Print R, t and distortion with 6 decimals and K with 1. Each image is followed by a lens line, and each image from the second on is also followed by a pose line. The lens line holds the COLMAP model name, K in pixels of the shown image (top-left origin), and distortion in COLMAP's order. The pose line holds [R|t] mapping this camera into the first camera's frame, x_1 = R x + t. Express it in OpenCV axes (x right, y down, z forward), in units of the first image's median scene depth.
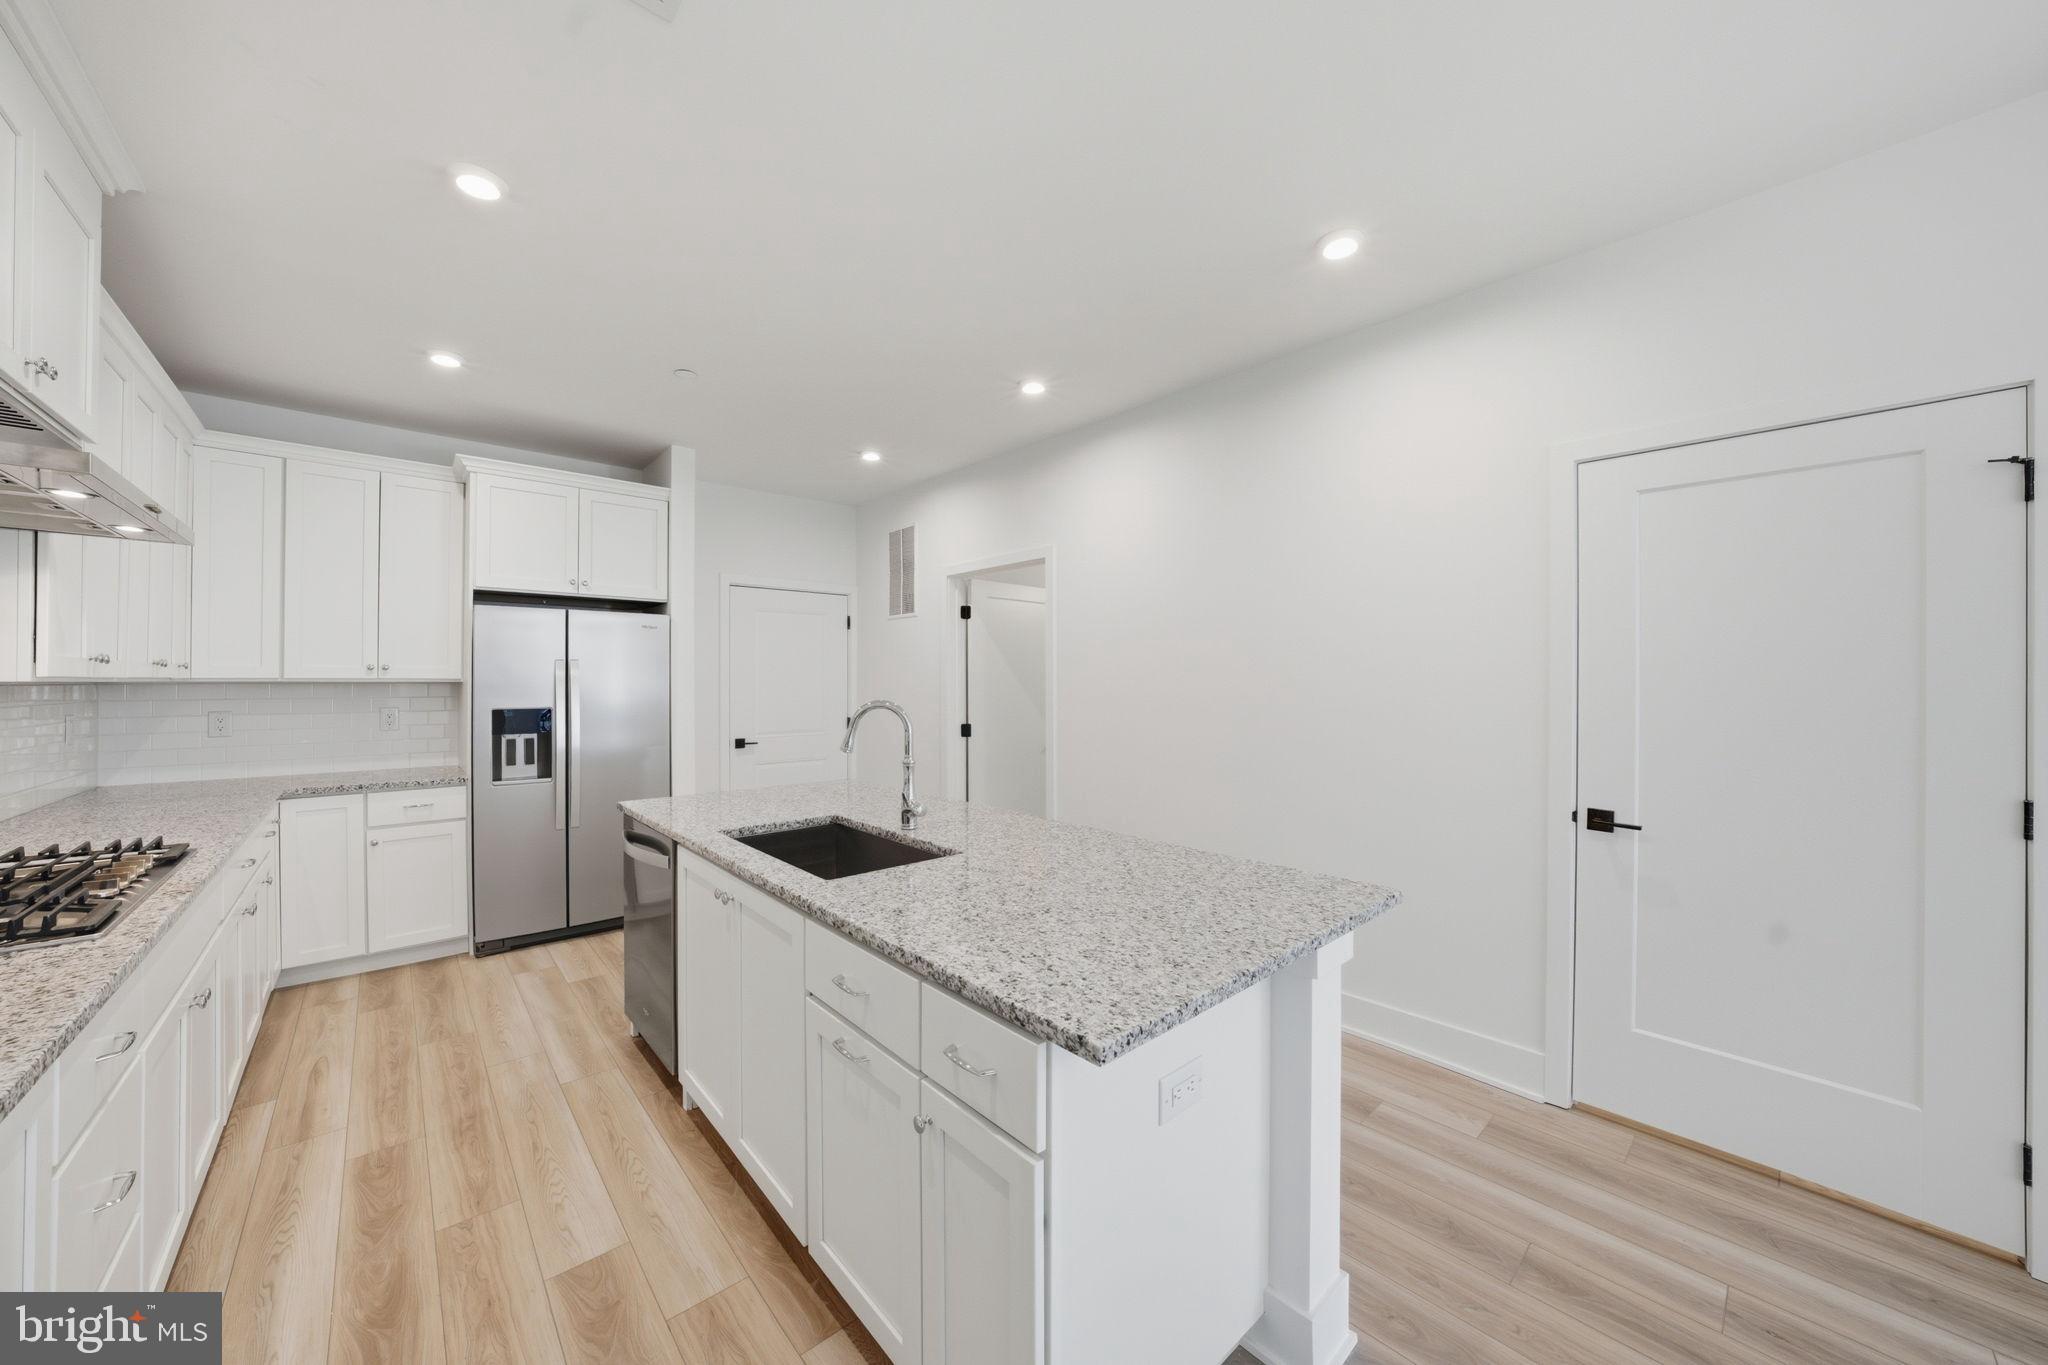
lens RADIAL K [[710.4, 0, 1040.2], [0, 710.4, 677.6], [0, 0, 1]] dist [-0.021314, -0.000033]
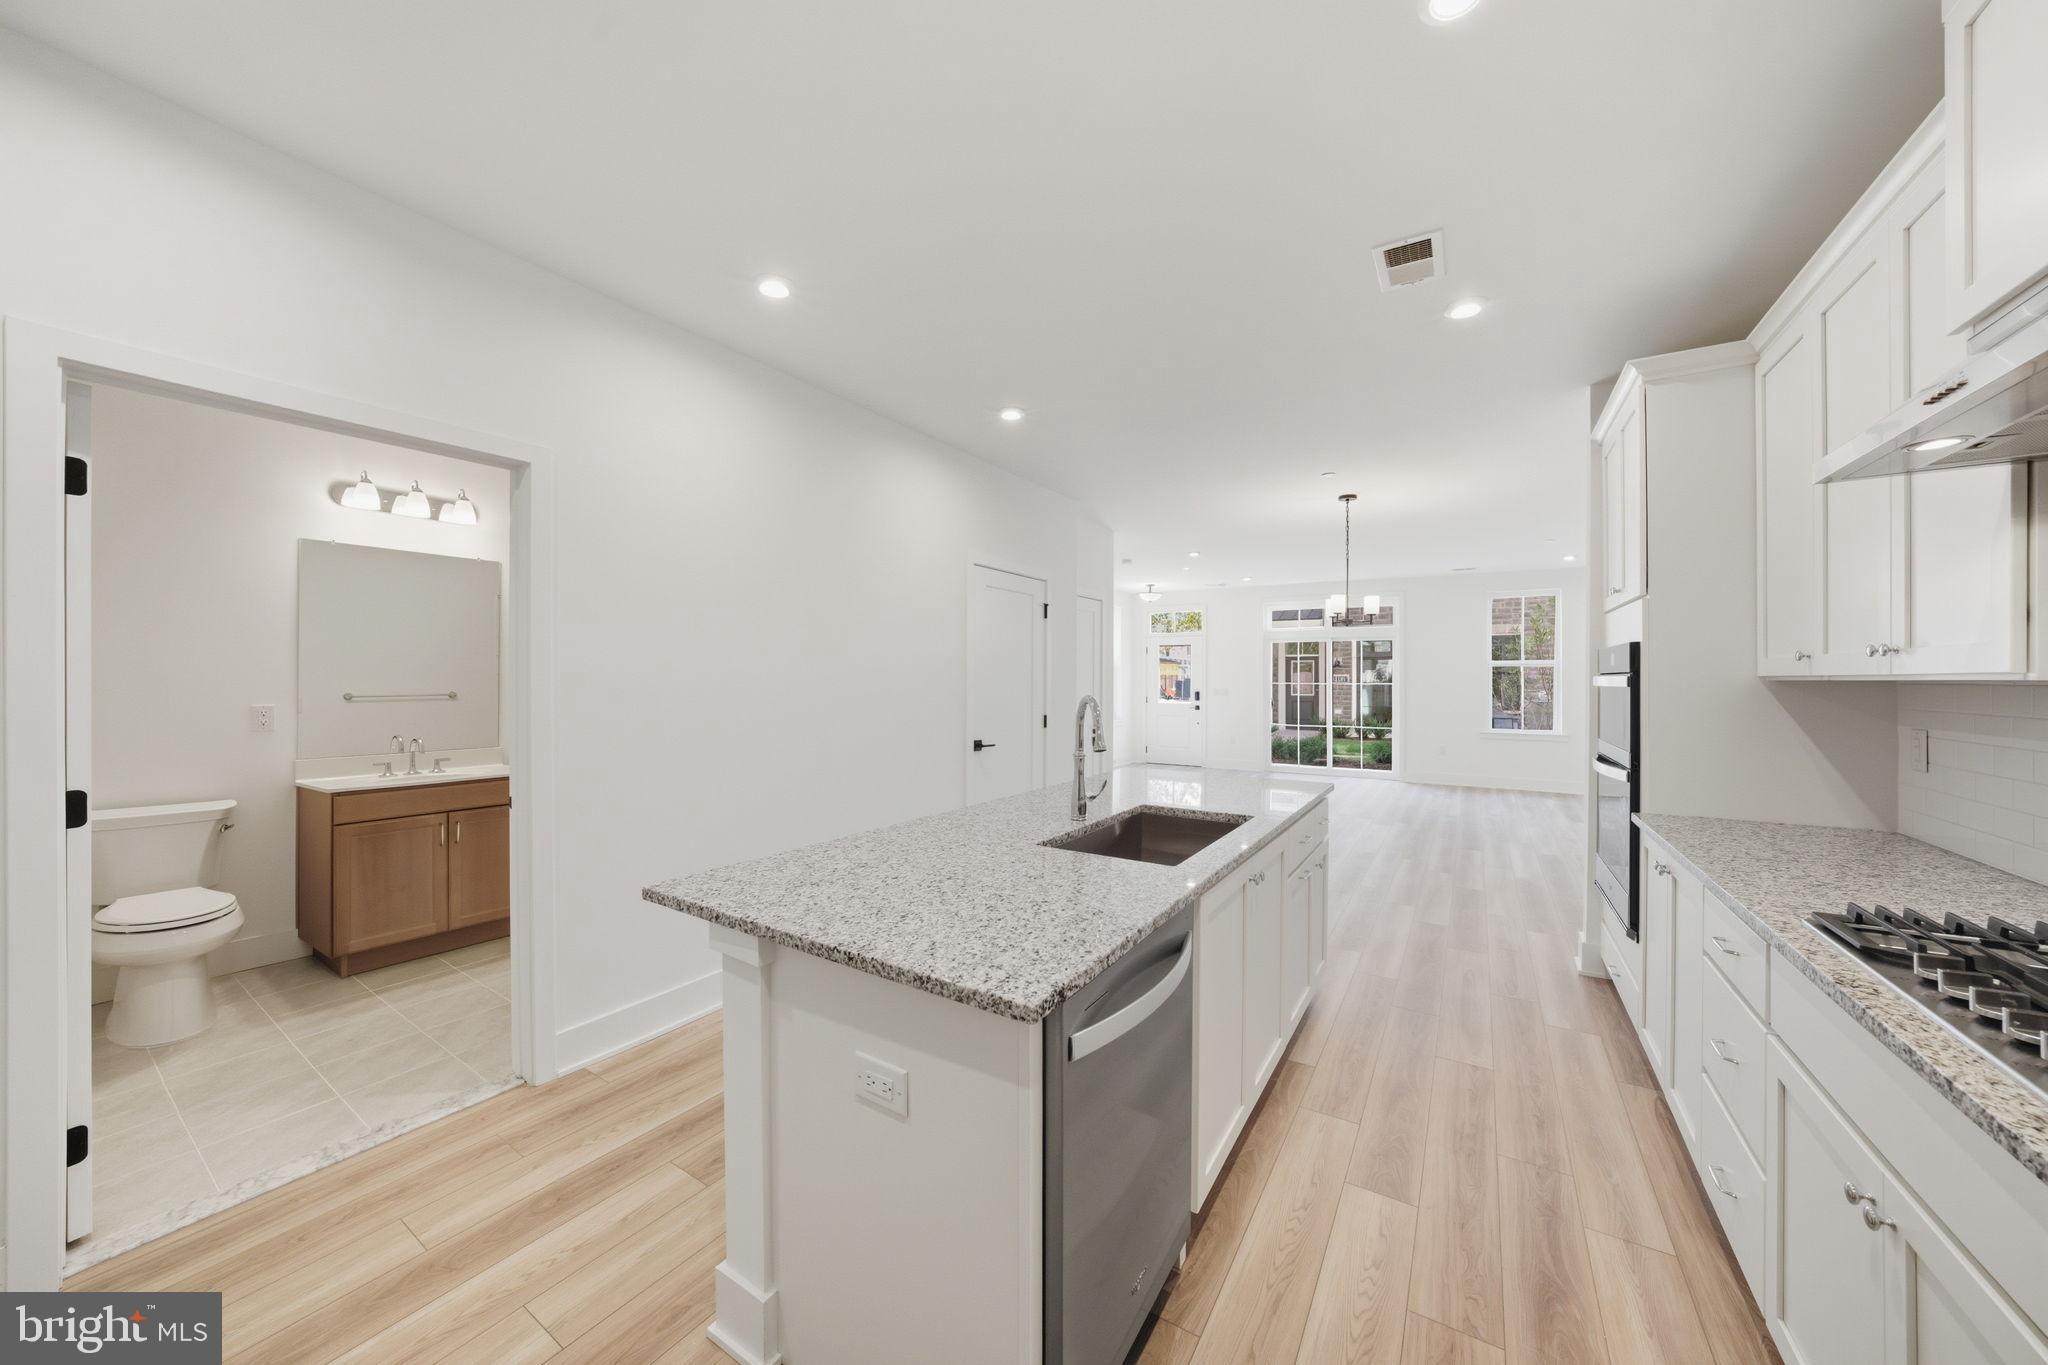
lens RADIAL K [[705.6, 0, 1017.9], [0, 705.6, 677.4], [0, 0, 1]] dist [-0.028566, 0.002256]
pose [[-0.238895, -0.000514, 0.971045, -0.929688], [-0.007531, 0.999971, -0.001323, 0.006446], [-0.971016, -0.007629, -0.238892, 1.073761]]
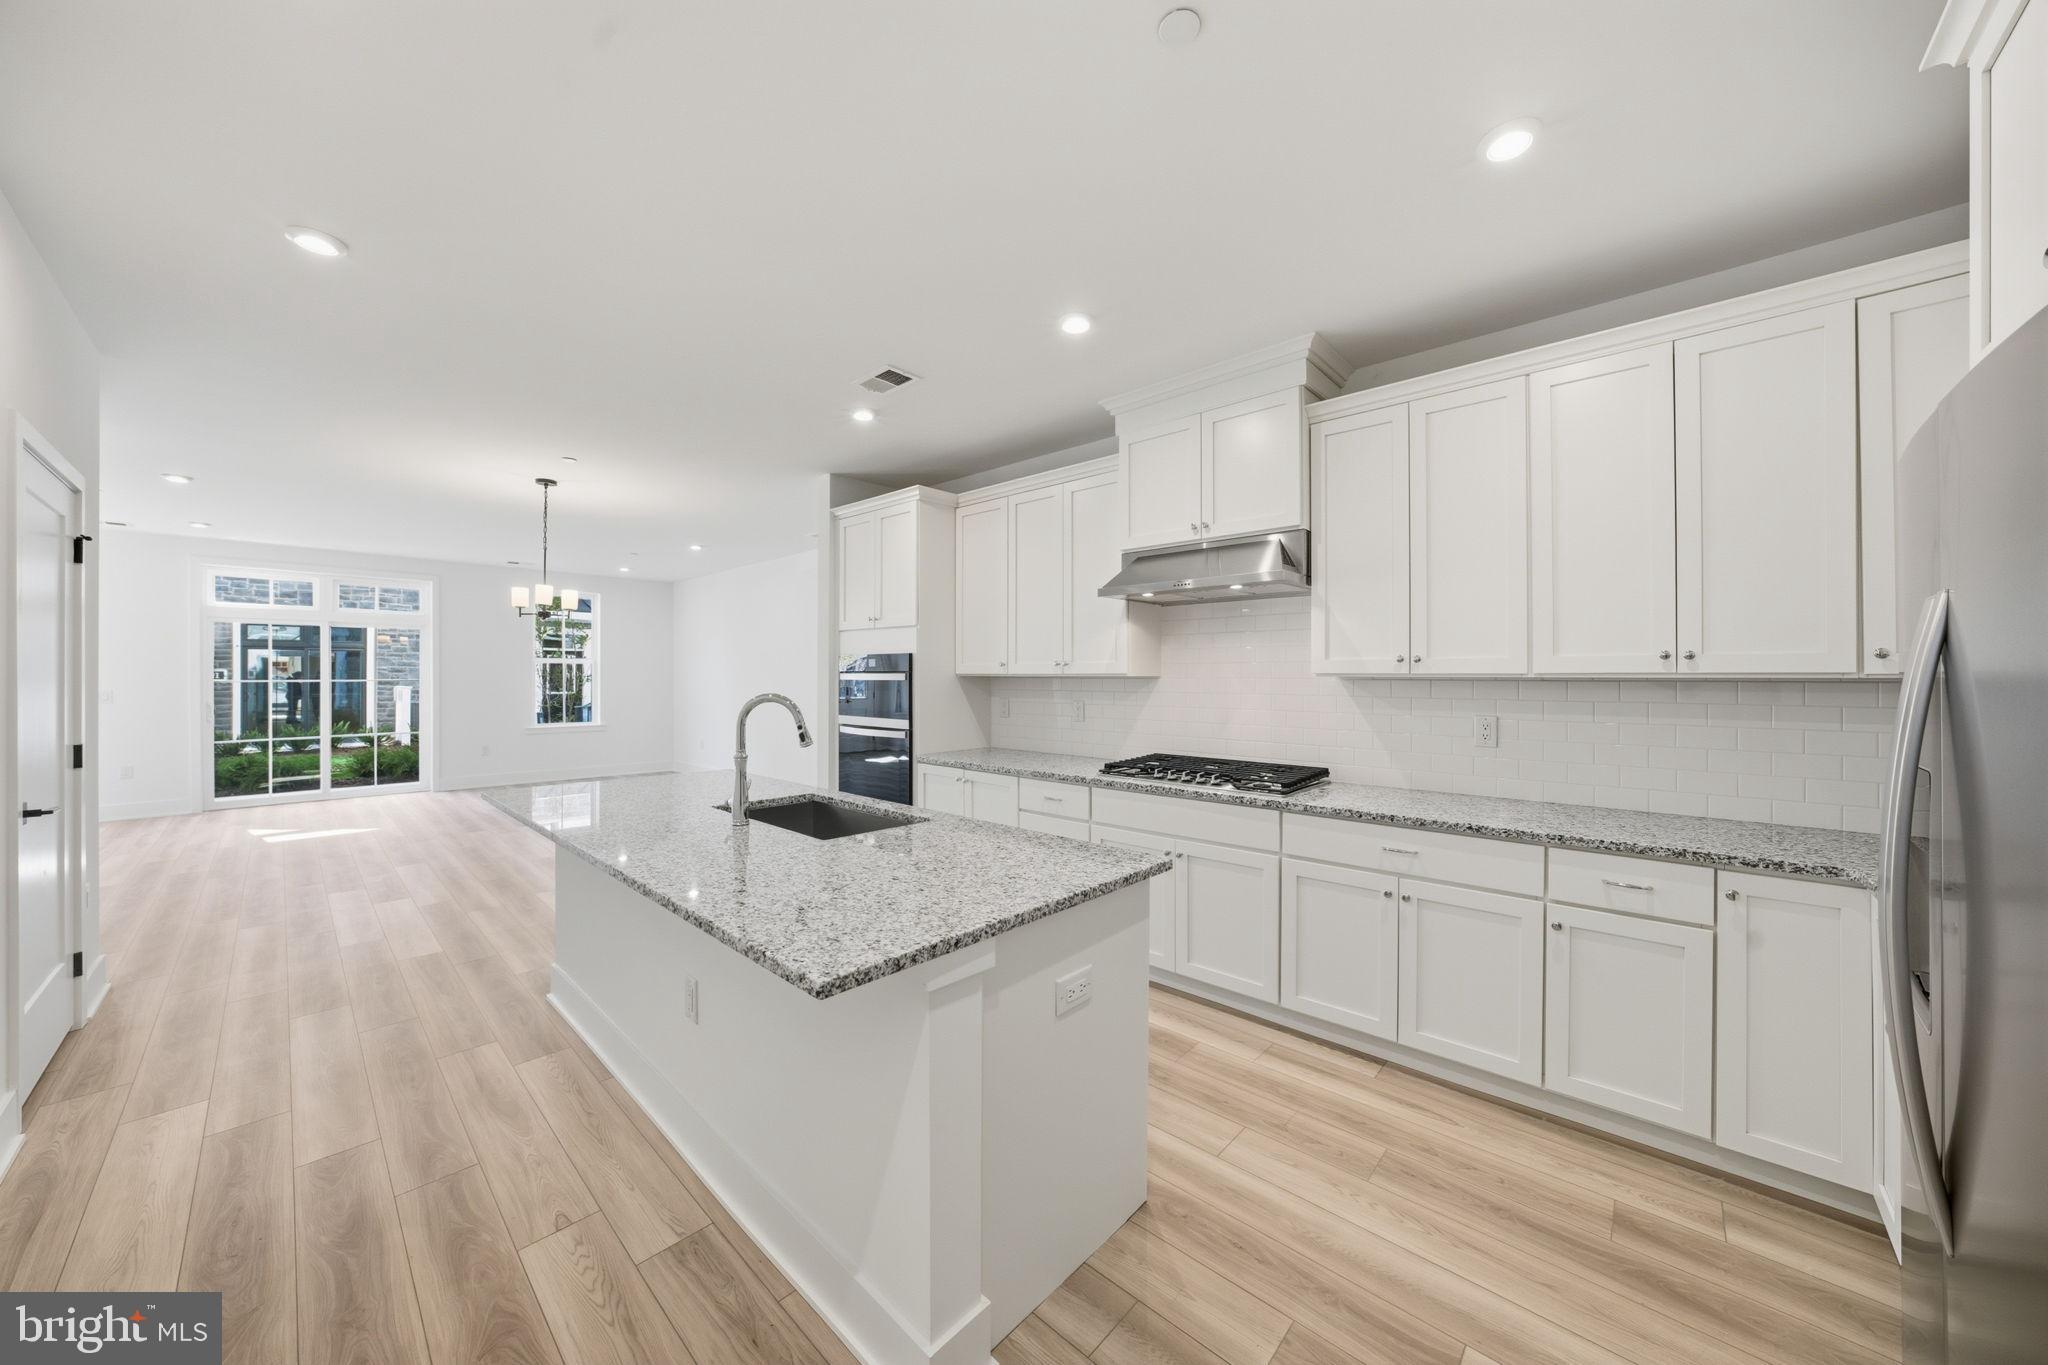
lens RADIAL K [[710.4, 0, 1040.2], [0, 710.4, 677.6], [0, 0, 1]] dist [-0.021314, -0.000033]
pose [[-0.996506, -0.002327, -0.083494, -0.412835], [-0.002099, 0.999994, -0.002820, 0.008242], [0.083500, -0.002635, -0.996504, 1.618140]]
